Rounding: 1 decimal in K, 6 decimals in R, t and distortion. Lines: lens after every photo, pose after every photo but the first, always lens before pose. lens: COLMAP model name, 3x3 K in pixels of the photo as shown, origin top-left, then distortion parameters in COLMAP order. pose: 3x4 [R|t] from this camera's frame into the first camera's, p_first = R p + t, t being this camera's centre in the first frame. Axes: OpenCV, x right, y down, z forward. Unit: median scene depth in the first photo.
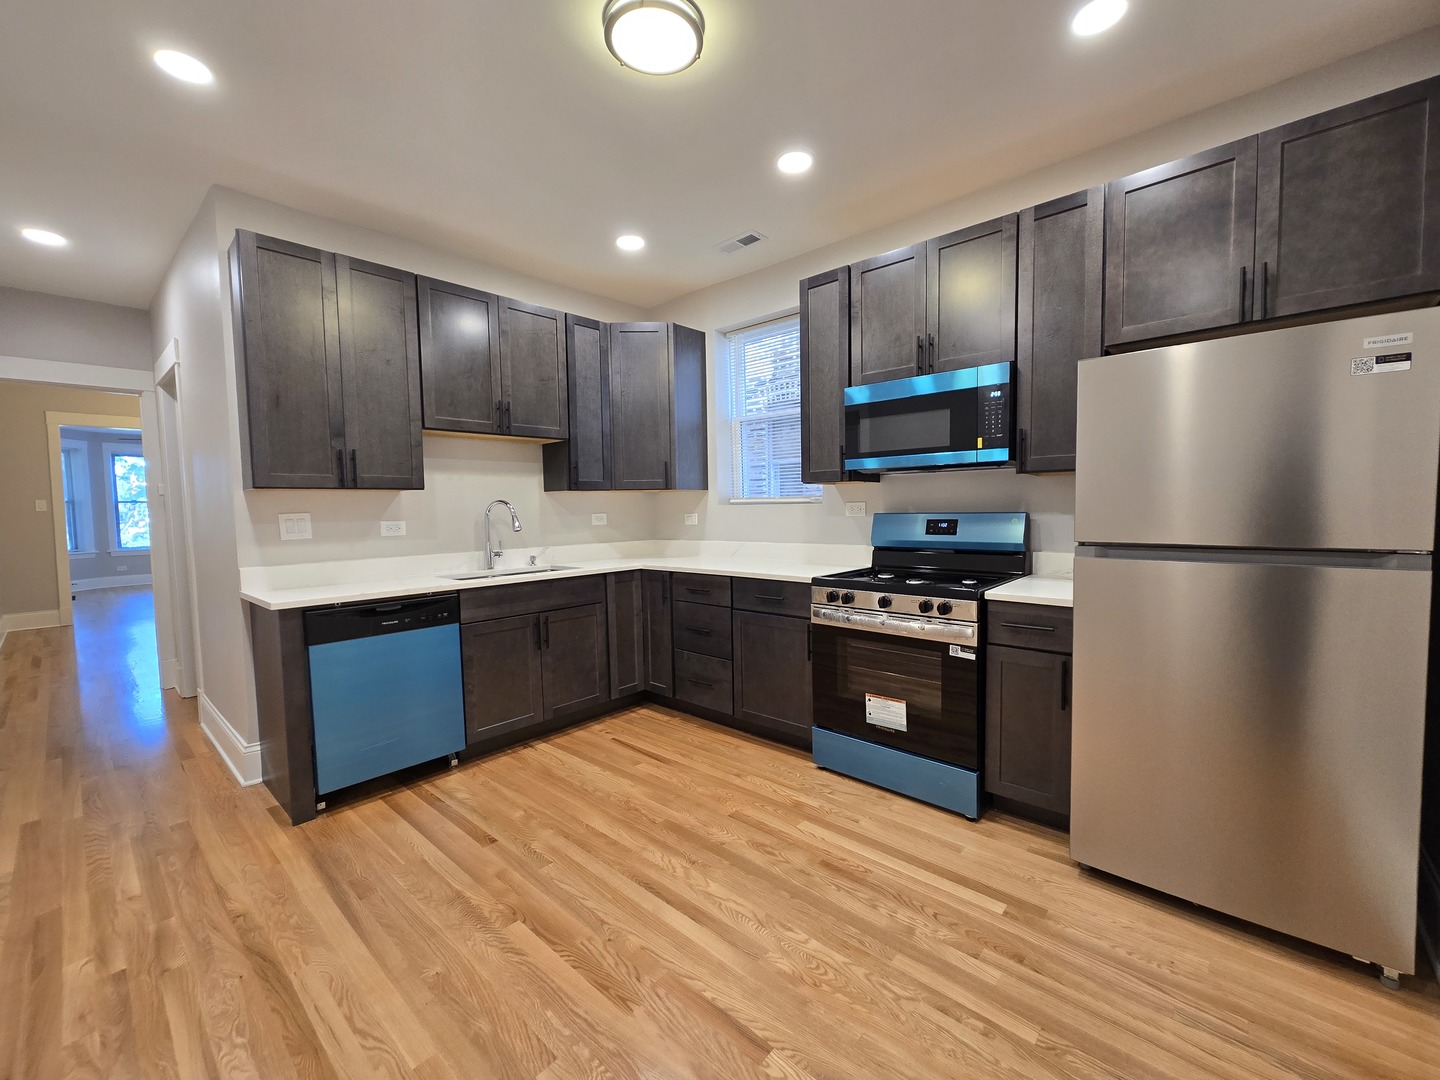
lens RADIAL K [[592.9, 0, 720.0], [0, 592.9, 540.0], [0, 0, 1]] dist [0.002169, 0.001107]
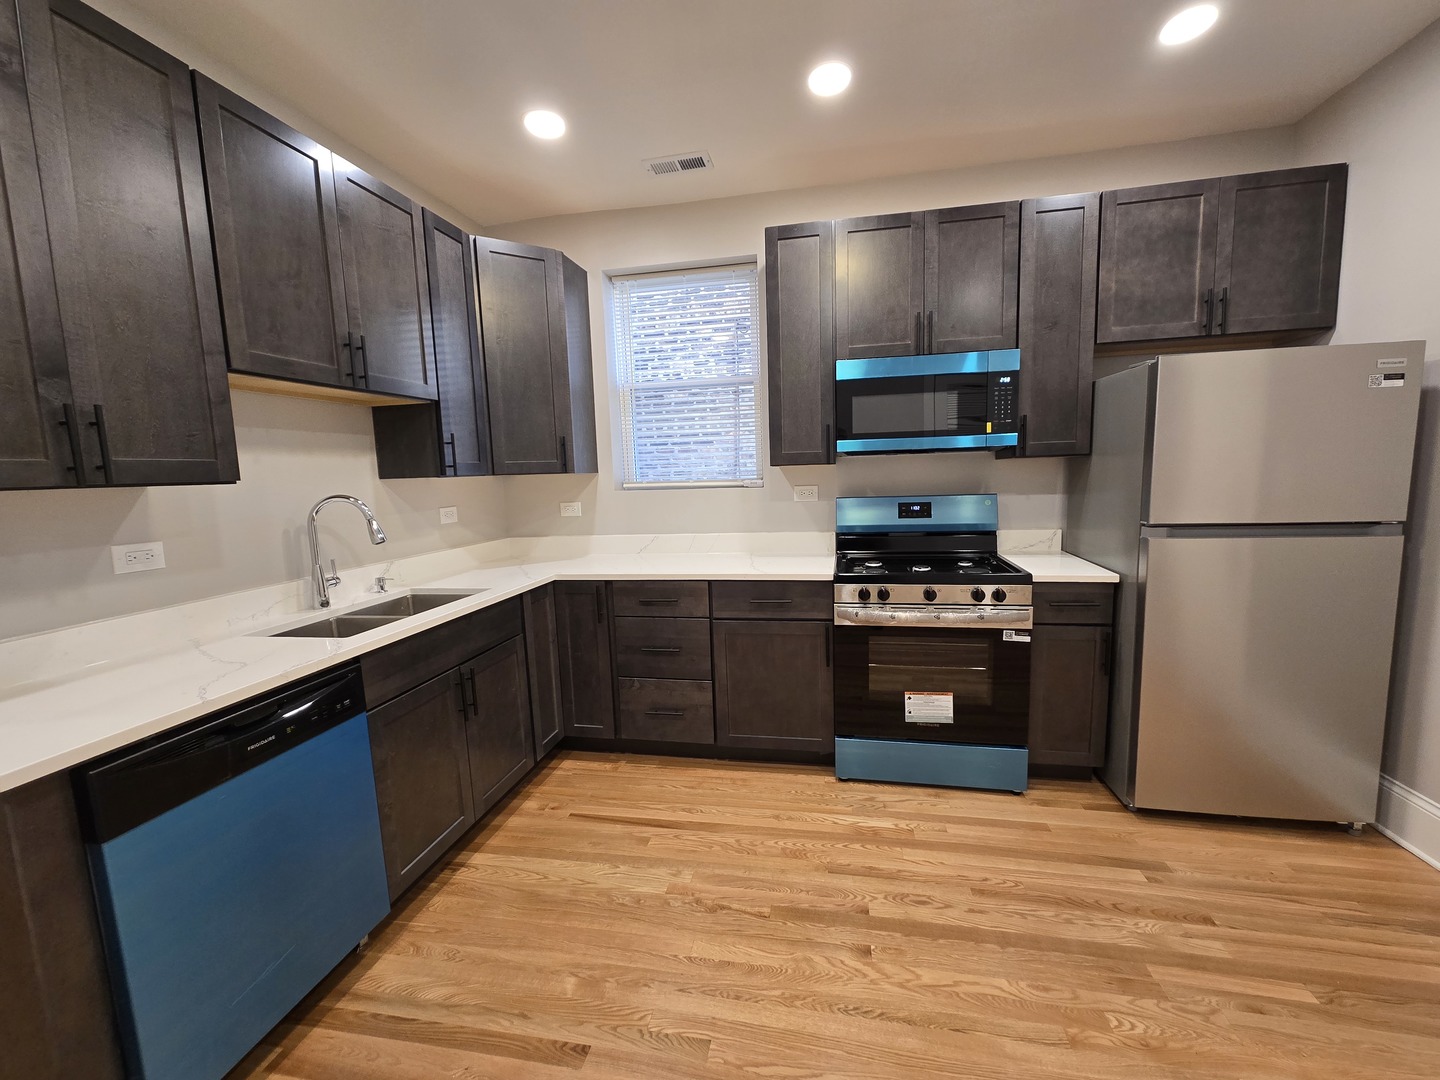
lens RADIAL K [[592.9, 0, 720.0], [0, 592.9, 540.0], [0, 0, 1]] dist [0.002169, 0.001107]
pose [[0.855598, -0.071272, 0.512711, -0.436907], [0.047389, 0.997101, 0.059524, -0.048340], [-0.515467, -0.026632, 0.856496, 0.325179]]
